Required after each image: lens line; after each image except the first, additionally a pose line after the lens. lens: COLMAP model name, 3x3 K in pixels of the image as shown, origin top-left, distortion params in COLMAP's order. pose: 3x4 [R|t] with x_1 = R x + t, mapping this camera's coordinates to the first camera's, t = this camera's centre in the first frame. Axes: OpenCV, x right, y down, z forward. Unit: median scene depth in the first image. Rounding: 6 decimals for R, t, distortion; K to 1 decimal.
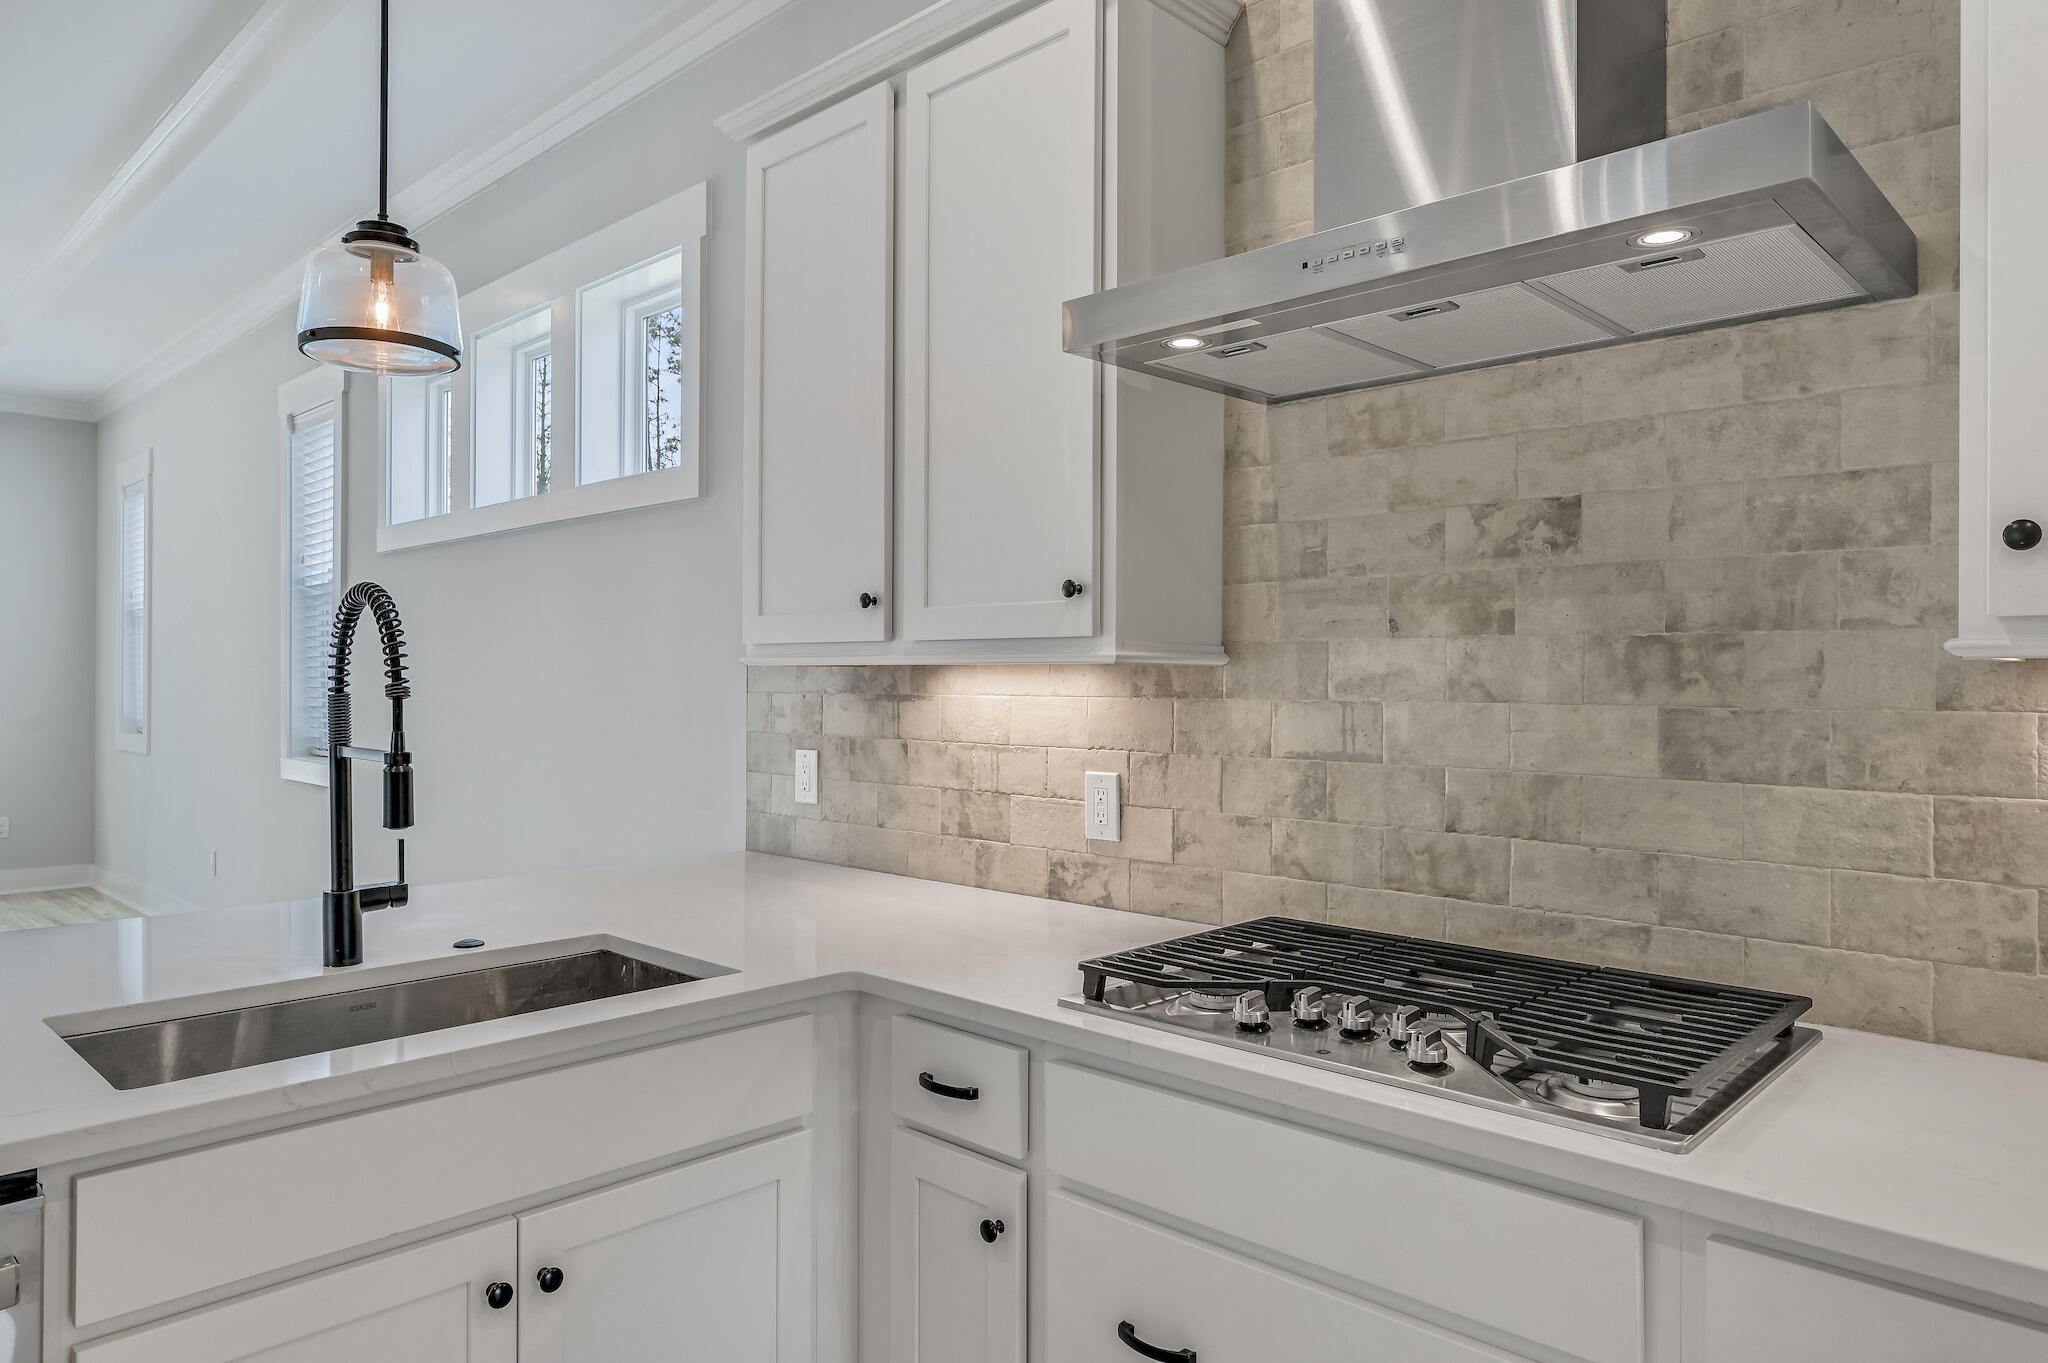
lens RADIAL K [[1294.0, 0, 1007.0], [0, 1294.0, 672.0], [0, 0, 1]] dist [-0.005604, -0.000239]
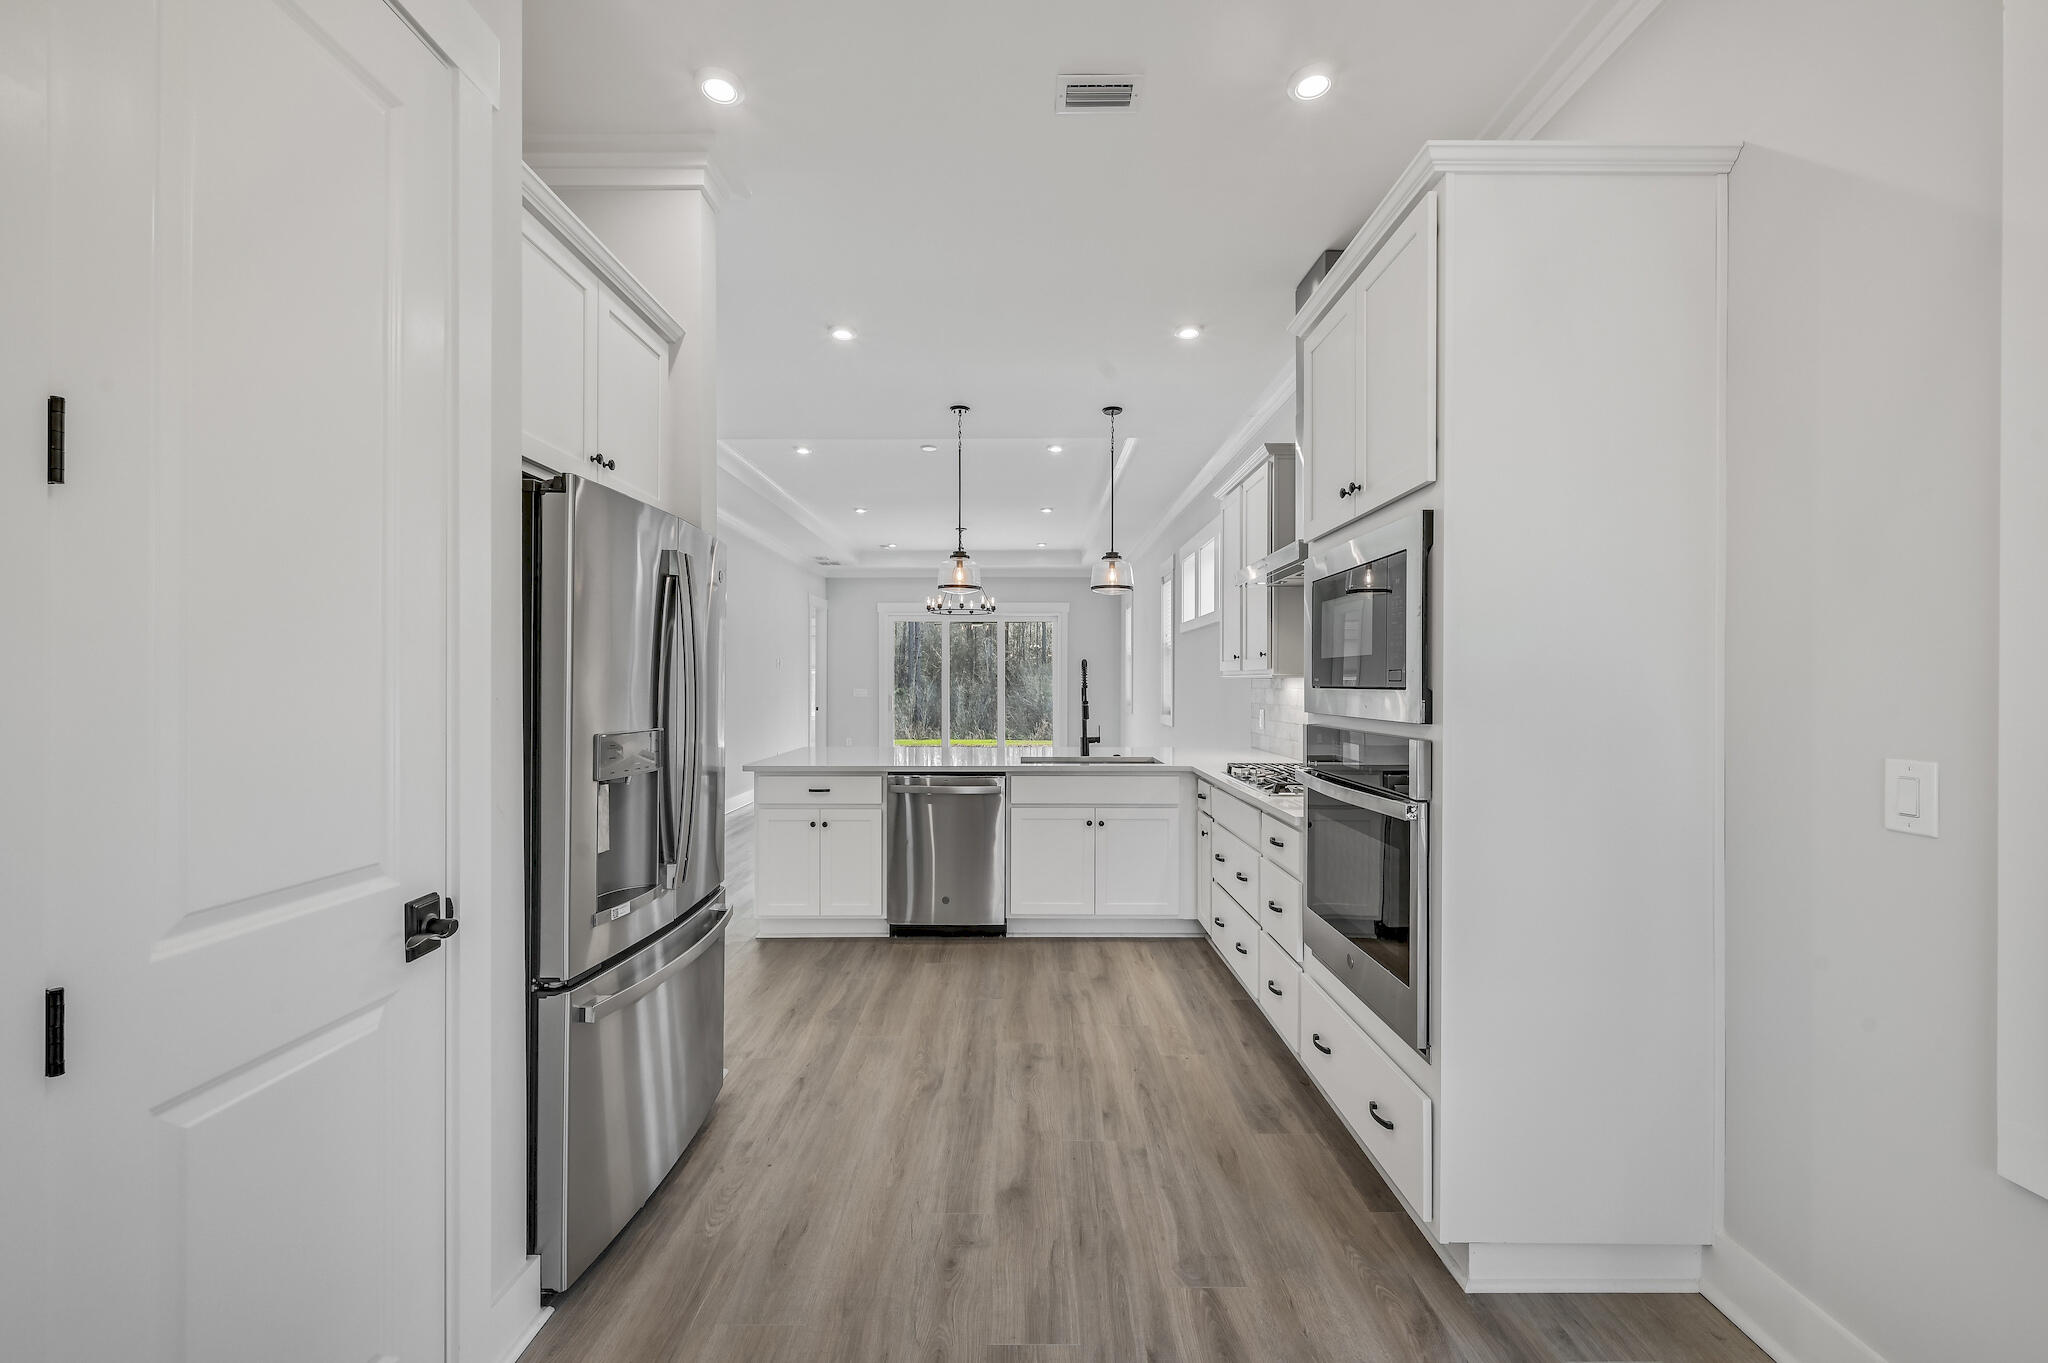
lens RADIAL K [[823.8, 0, 1024.3], [0, 823.8, 678.1], [0, 0, 1]] dist [0.001992, 0.000466]
pose [[0.693036, -0.004251, -0.720891, 1.435259], [0.007611, 0.999970, 0.001420, -0.019662], [0.720863, -0.006471, 0.693047, -1.074227]]
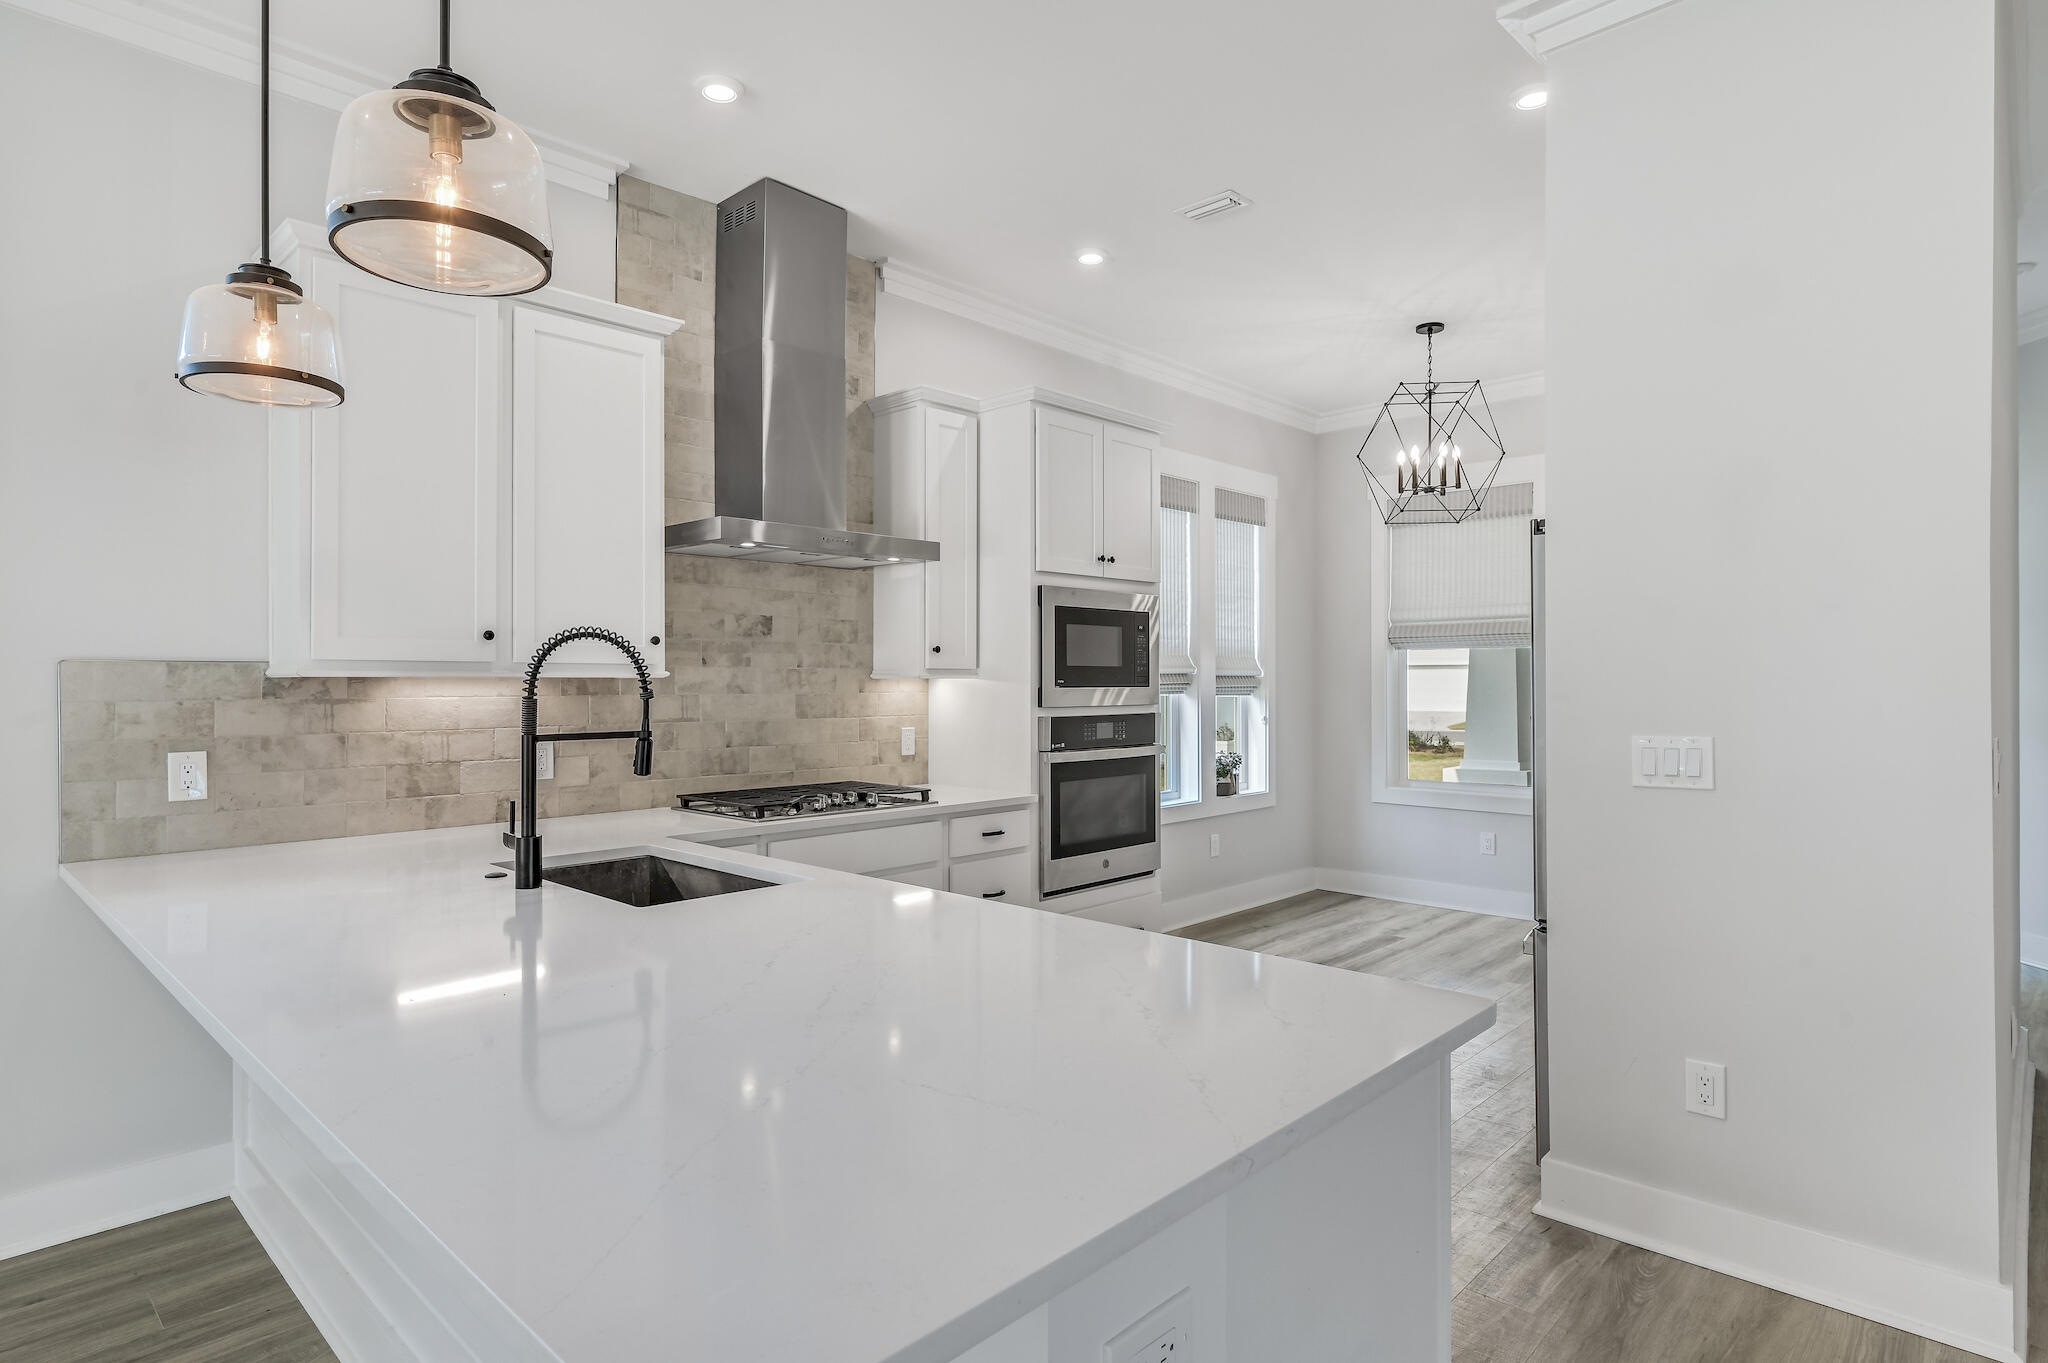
lens RADIAL K [[1104.5, 0, 1030.6], [0, 1104.5, 682.2], [0, 0, 1]] dist [0.001131, -0.000213]
pose [[-0.014023, -0.003435, 0.999896, -1.702364], [-0.003259, 0.999989, 0.003390, -0.007544], [-0.999896, -0.003211, -0.014034, 0.450833]]
